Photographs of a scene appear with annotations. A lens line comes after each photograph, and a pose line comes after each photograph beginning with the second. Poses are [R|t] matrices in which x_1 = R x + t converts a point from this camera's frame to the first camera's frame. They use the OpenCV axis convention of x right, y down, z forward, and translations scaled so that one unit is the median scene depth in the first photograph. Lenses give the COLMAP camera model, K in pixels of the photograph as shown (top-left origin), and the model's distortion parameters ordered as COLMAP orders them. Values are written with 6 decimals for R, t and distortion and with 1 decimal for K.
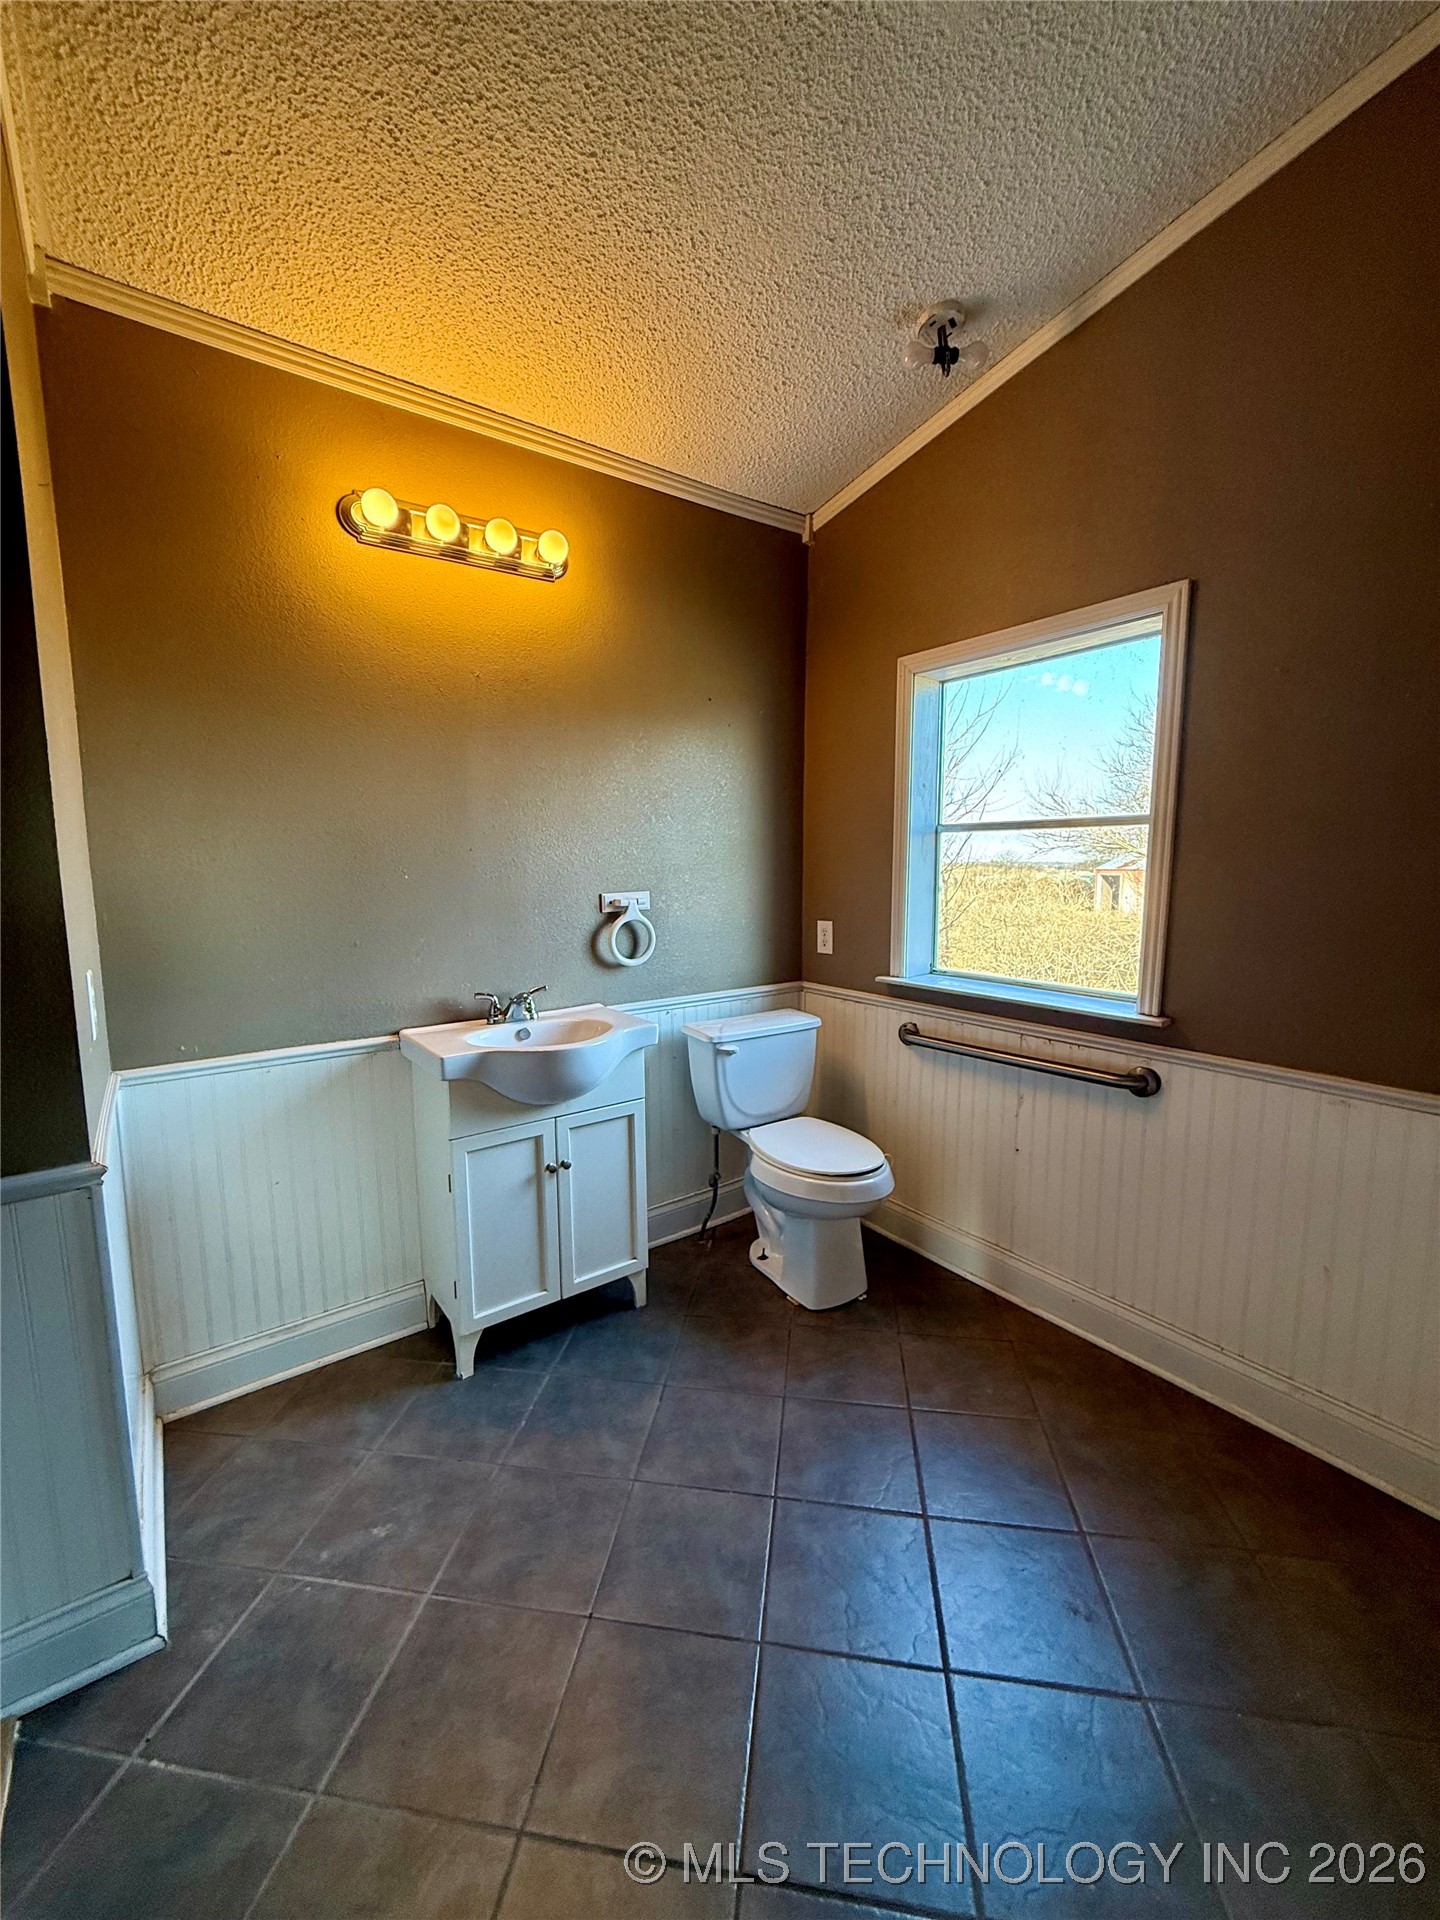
lens RADIAL K [[766.0, 0, 719.4], [0, 766.0, 959.3], [0, 0, 1]] dist [0.000153, -0.000587]
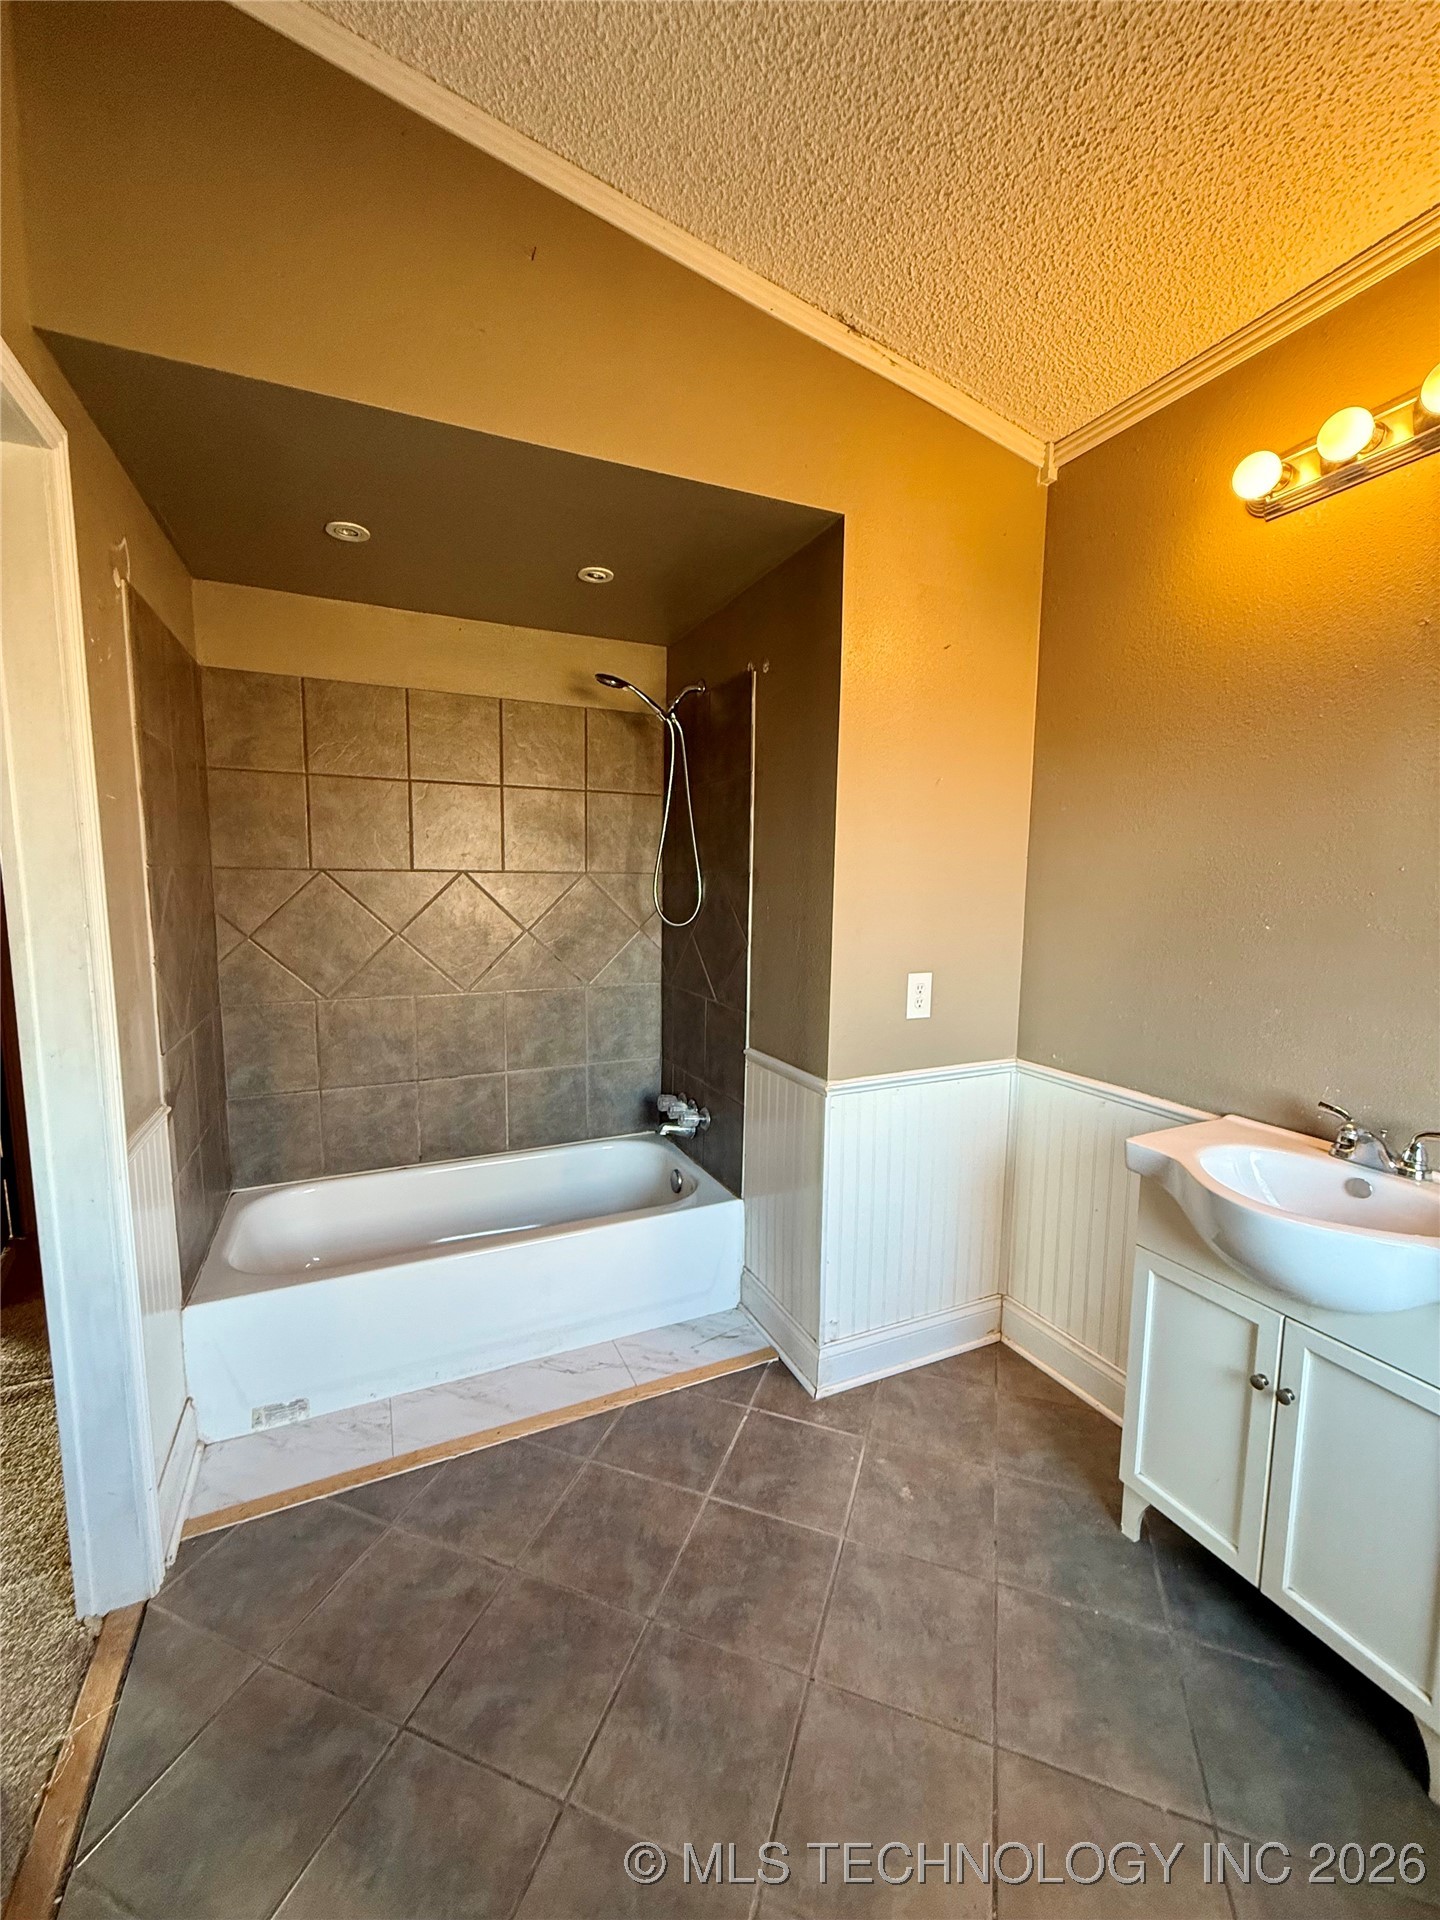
lens RADIAL K [[766.0, 0, 720.2], [0, 766.0, 958.4], [0, 0, 1]] dist [0.000153, -0.000587]
pose [[-0.204592, 0.110620, -0.972577, 0.622307], [-0.125479, 0.982432, 0.138137, -0.153069], [0.970771, 0.150300, -0.187117, 0.813561]]
